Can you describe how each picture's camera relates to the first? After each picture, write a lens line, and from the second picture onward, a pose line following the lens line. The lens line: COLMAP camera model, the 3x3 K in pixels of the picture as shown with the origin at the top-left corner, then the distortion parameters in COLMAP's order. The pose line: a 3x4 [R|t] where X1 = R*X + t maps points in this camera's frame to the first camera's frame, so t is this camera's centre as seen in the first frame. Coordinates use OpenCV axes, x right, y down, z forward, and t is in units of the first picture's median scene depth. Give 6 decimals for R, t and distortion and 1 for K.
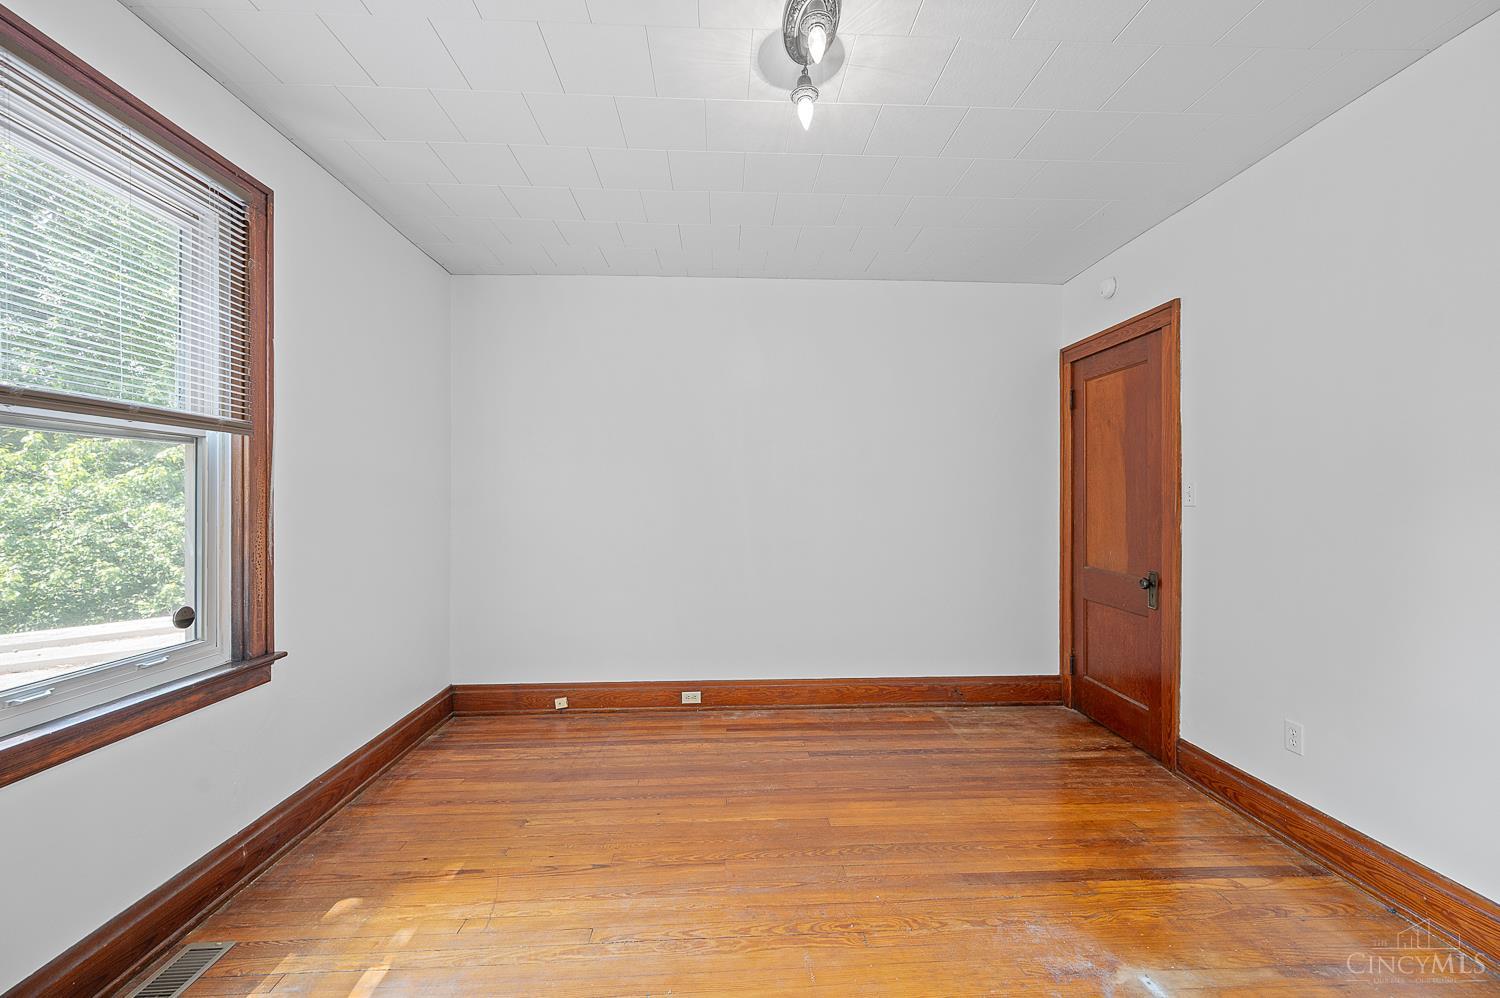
lens RADIAL K [[596.7, 0, 752.6], [0, 596.7, 494.4], [0, 0, 1]] dist [0.002894, 0.000086]
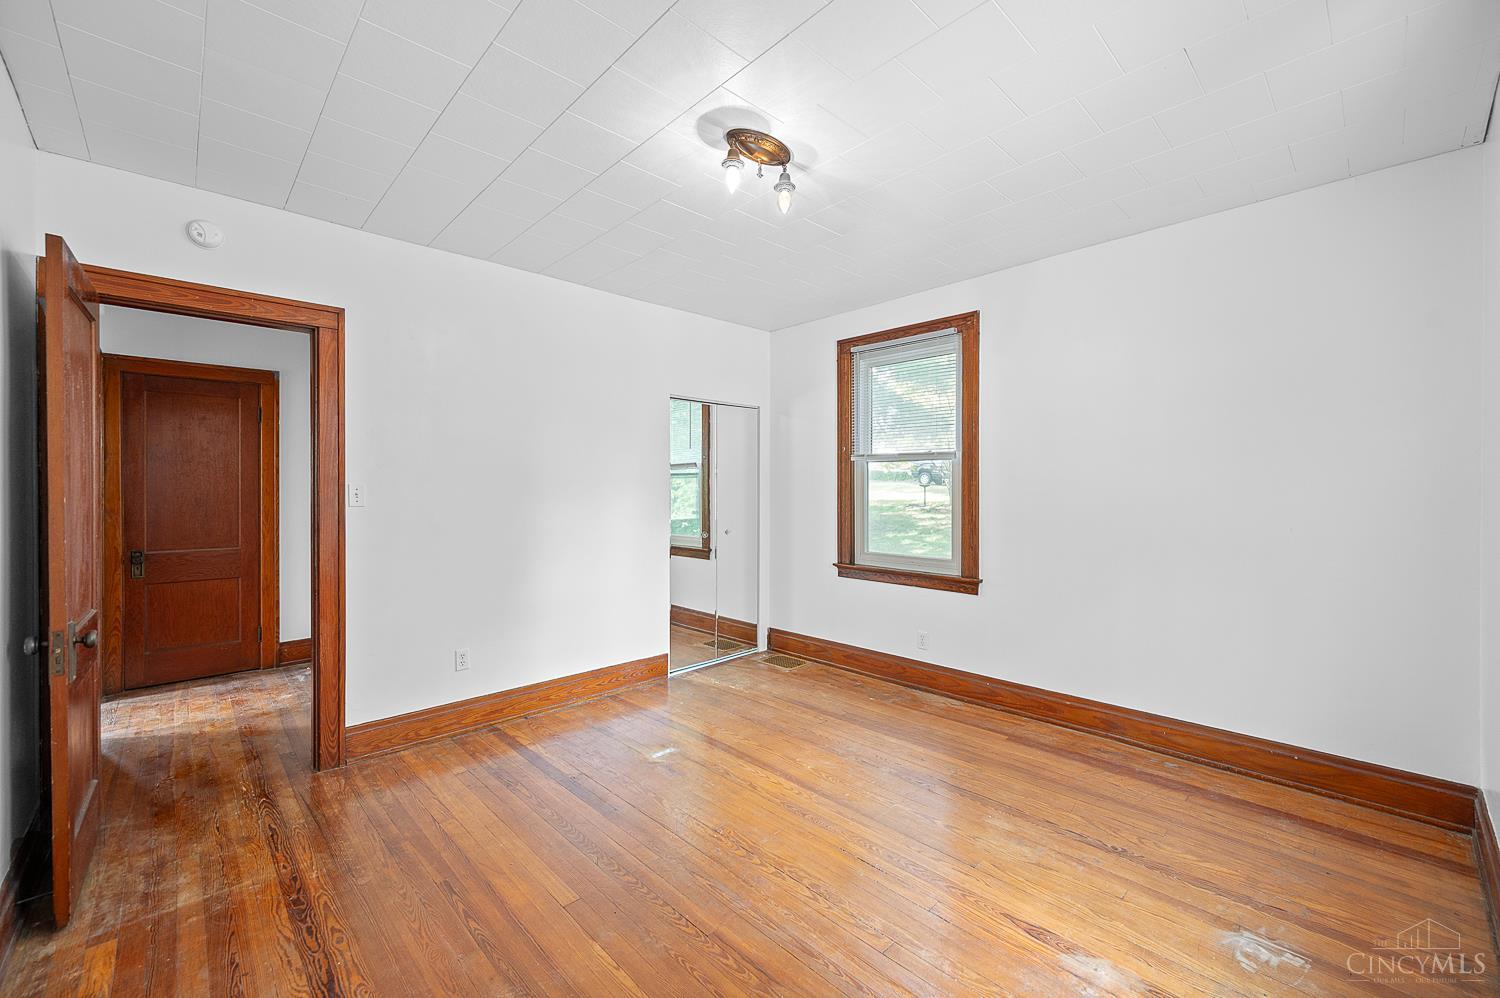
lens RADIAL K [[596.7, 0, 752.6], [0, 596.7, 494.4], [0, 0, 1]] dist [0.002894, 0.000086]
pose [[-0.650752, -0.002315, 0.759287, -0.702657], [0.001063, 0.999992, 0.003959, -0.008079], [-0.759290, 0.003383, -0.650744, 1.458744]]
